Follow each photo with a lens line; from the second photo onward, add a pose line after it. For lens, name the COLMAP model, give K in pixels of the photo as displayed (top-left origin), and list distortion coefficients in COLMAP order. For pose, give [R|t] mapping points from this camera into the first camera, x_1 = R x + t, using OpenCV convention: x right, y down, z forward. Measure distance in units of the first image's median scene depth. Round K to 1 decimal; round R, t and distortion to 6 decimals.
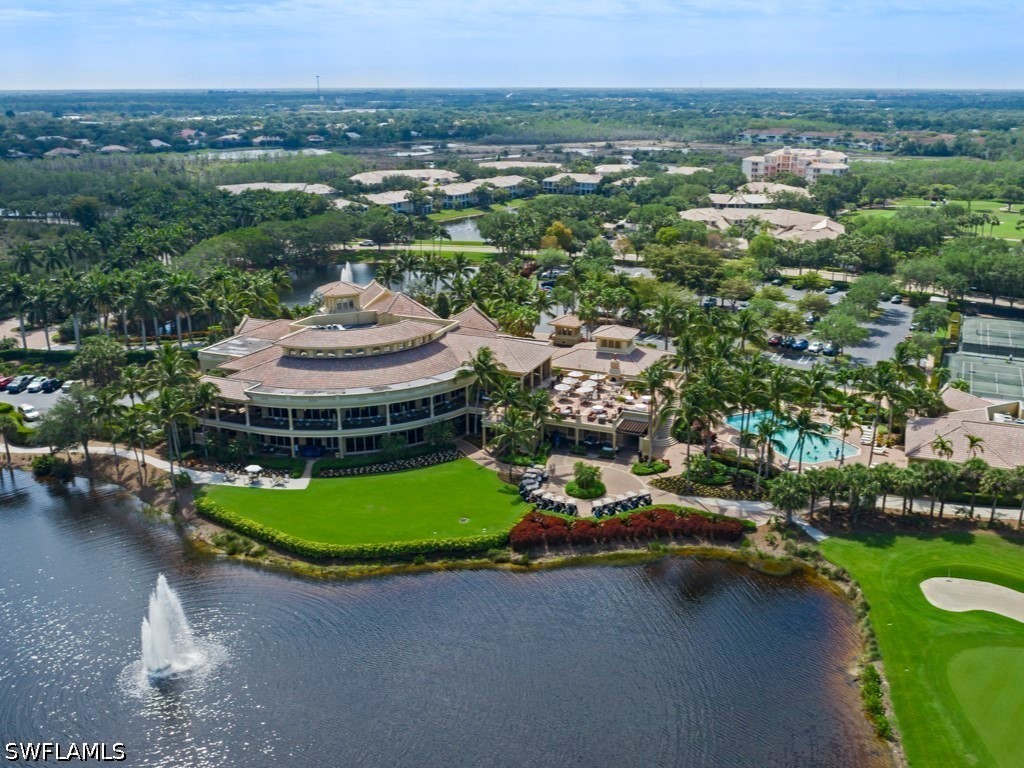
lens RADIAL K [[932.1, 0, 512.0], [0, 932.1, 384.0], [0, 0, 1]] dist [-0.019587, 0.005573]
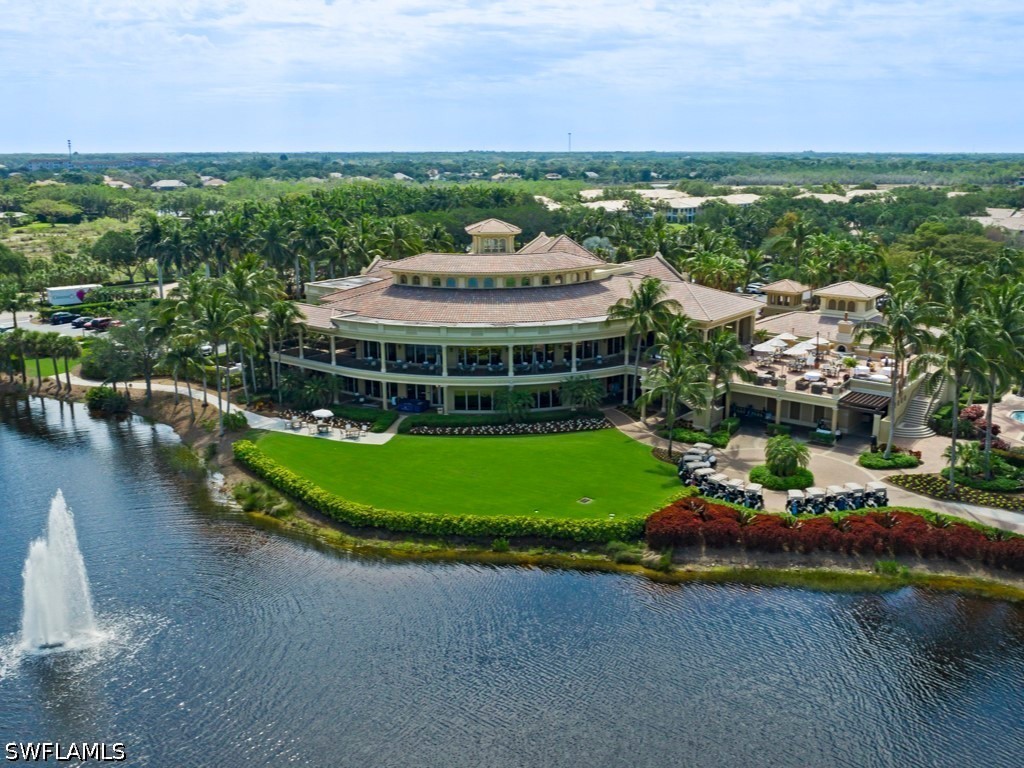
lens RADIAL K [[932.1, 0, 512.0], [0, 932.1, 384.0], [0, 0, 1]] dist [-0.019587, 0.005573]
pose [[0.966703, 0.063890, -0.247796, 0.052107], [-0.079077, 0.995521, -0.051816, 0.092901], [0.243375, 0.069686, 0.967426, 0.308920]]
